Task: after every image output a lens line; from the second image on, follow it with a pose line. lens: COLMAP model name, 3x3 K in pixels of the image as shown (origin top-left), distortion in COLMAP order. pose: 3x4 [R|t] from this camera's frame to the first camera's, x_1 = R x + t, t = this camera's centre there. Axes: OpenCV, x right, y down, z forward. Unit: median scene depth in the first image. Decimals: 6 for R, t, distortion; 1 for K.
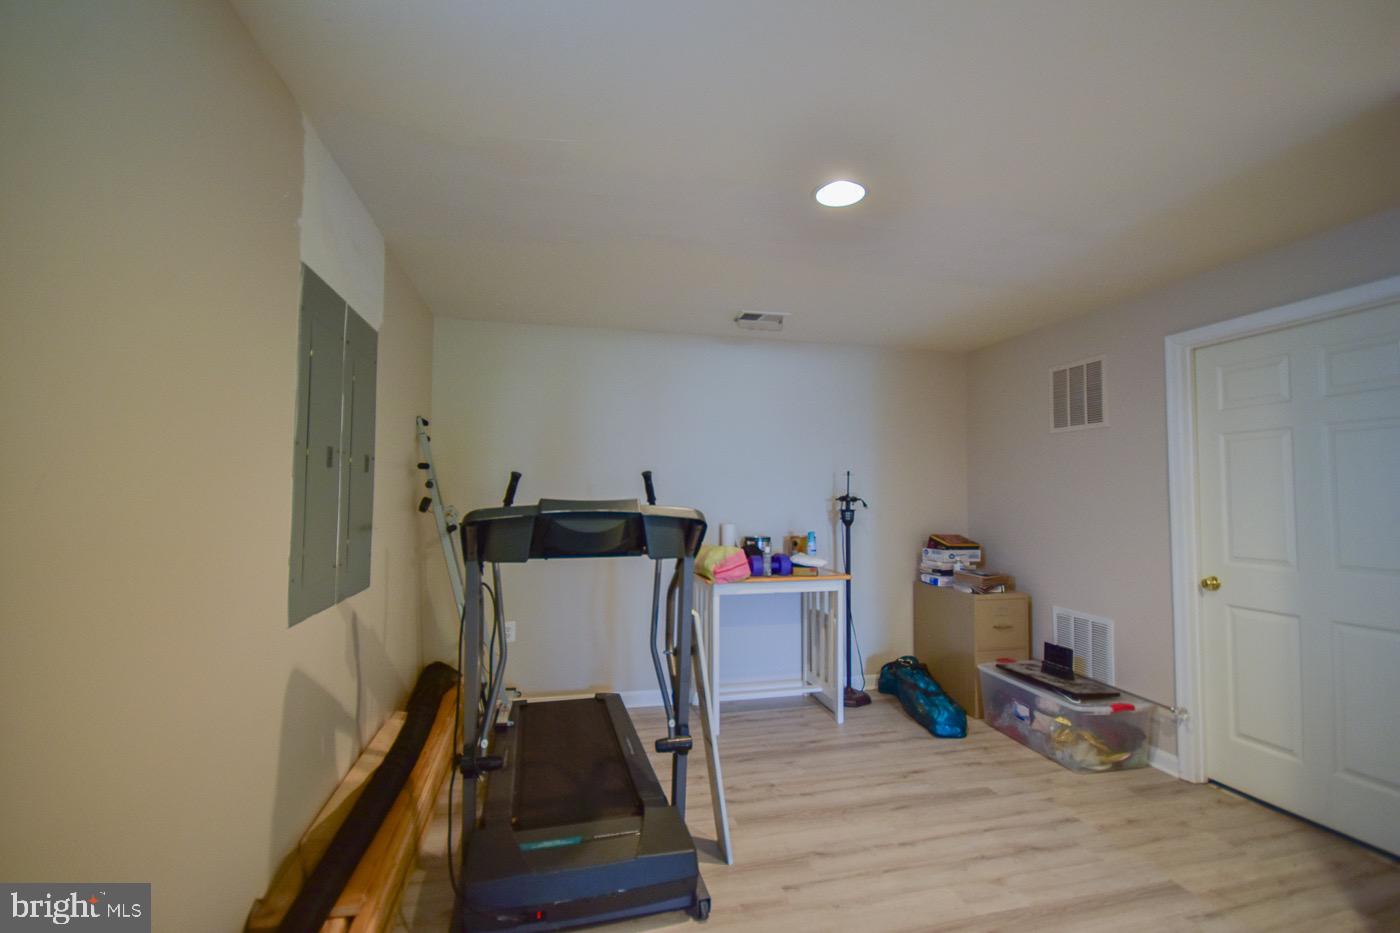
lens RADIAL K [[614.0, 0, 702.0], [0, 614.0, 472.3], [0, 0, 1]] dist [0.015460, -0.016244]
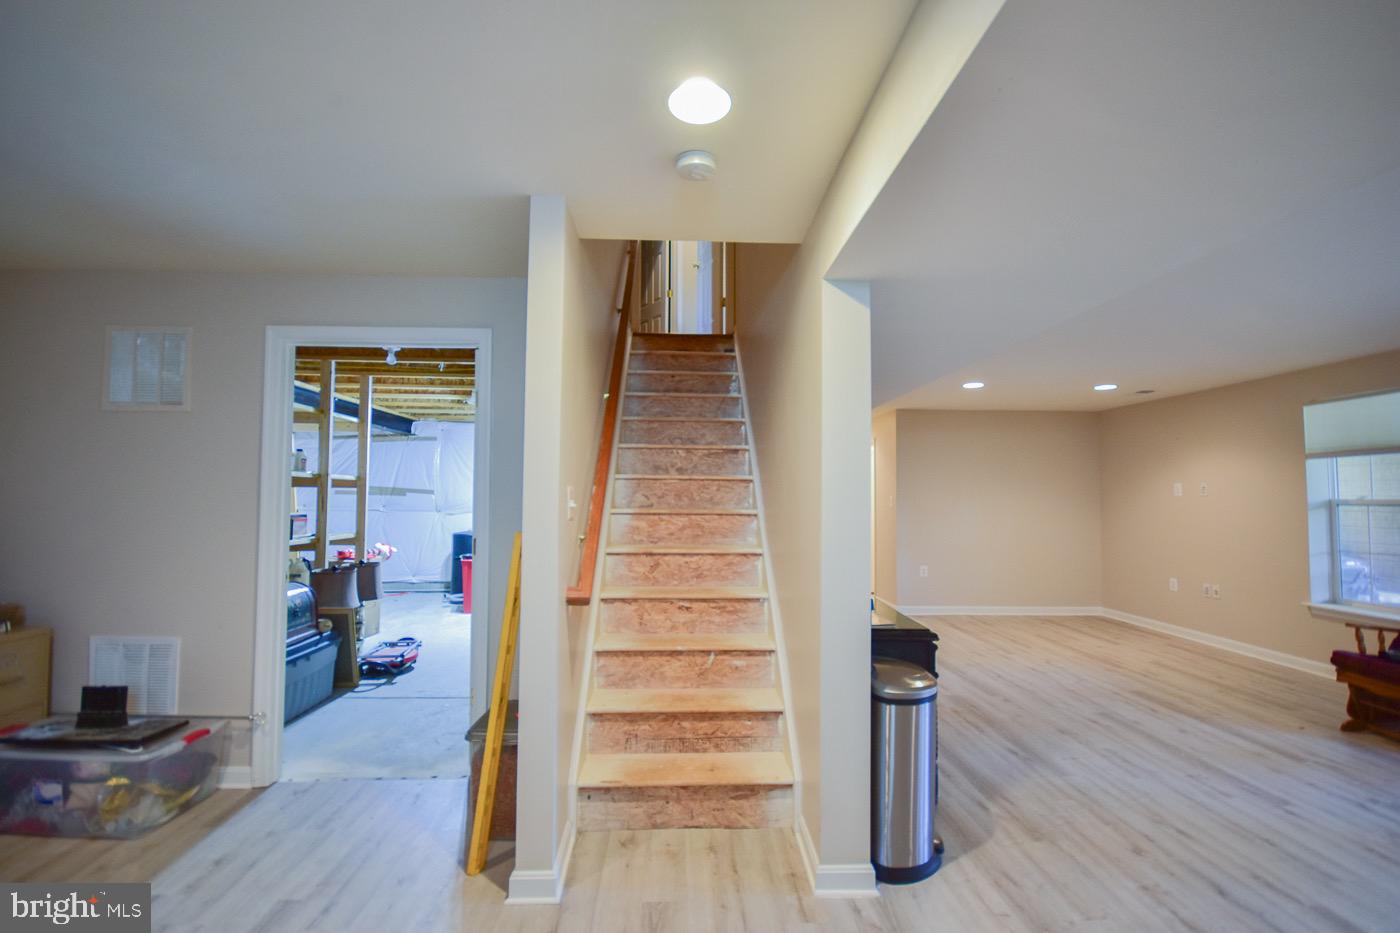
lens RADIAL K [[614.0, 0, 702.0], [0, 614.0, 472.3], [0, 0, 1]] dist [0.015460, -0.016244]
pose [[0.201815, 0.033214, 0.978860, -0.032012], [-0.039314, 0.998894, -0.025788, 0.004063], [-0.978634, -0.033279, 0.202898, 0.125996]]
